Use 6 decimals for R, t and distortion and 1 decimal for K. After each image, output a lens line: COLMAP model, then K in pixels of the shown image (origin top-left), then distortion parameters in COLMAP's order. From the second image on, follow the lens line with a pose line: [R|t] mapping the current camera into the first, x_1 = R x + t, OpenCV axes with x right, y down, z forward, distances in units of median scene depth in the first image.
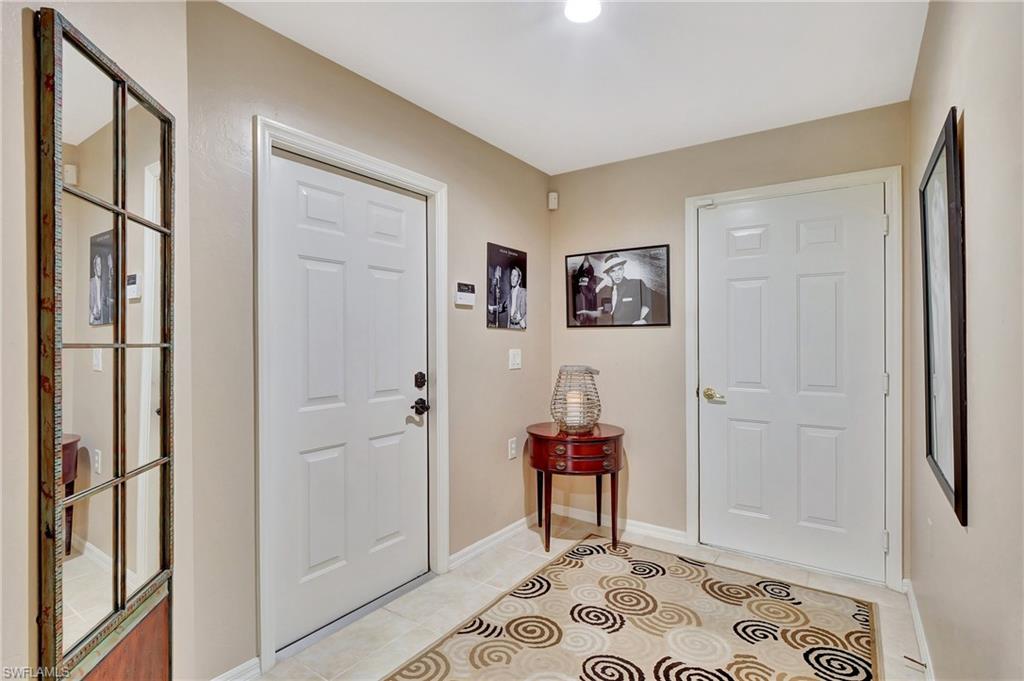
lens RADIAL K [[496.3, 0, 515.2], [0, 496.3, 336.5], [0, 0, 1]] dist [-0.003461, -0.004863]
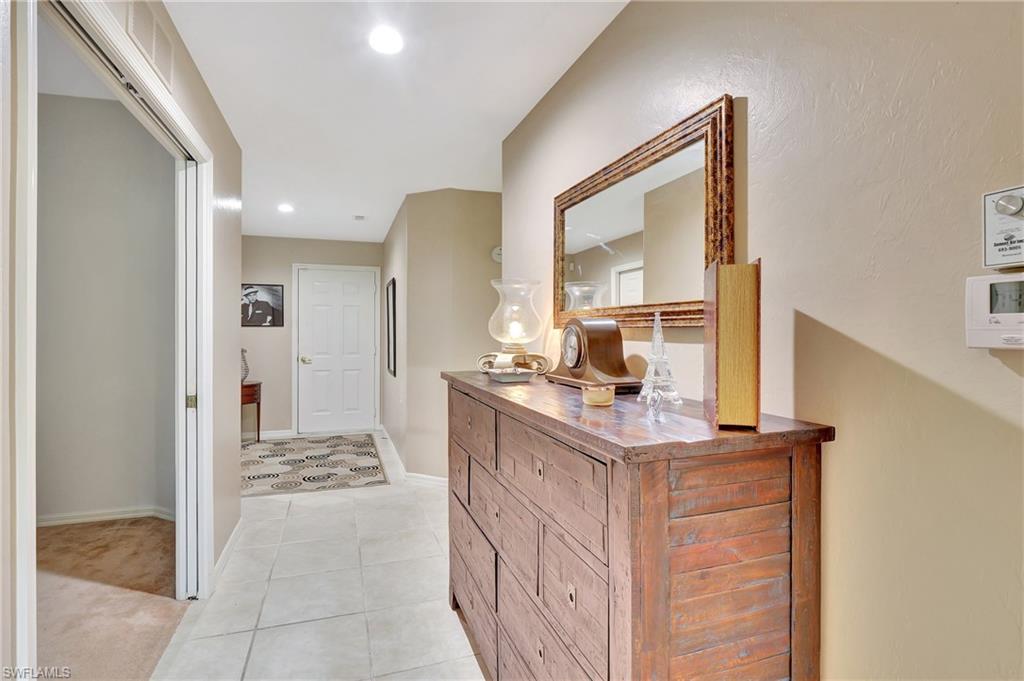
lens RADIAL K [[496.3, 0, 511.5], [0, 496.3, 338.1], [0, 0, 1]] dist [-0.003461, -0.004863]
pose [[0.583398, -0.004508, 0.812174, -0.752555], [-0.002766, 0.999968, 0.007537, 0.007780], [-0.812182, -0.006644, 0.583367, -0.877606]]
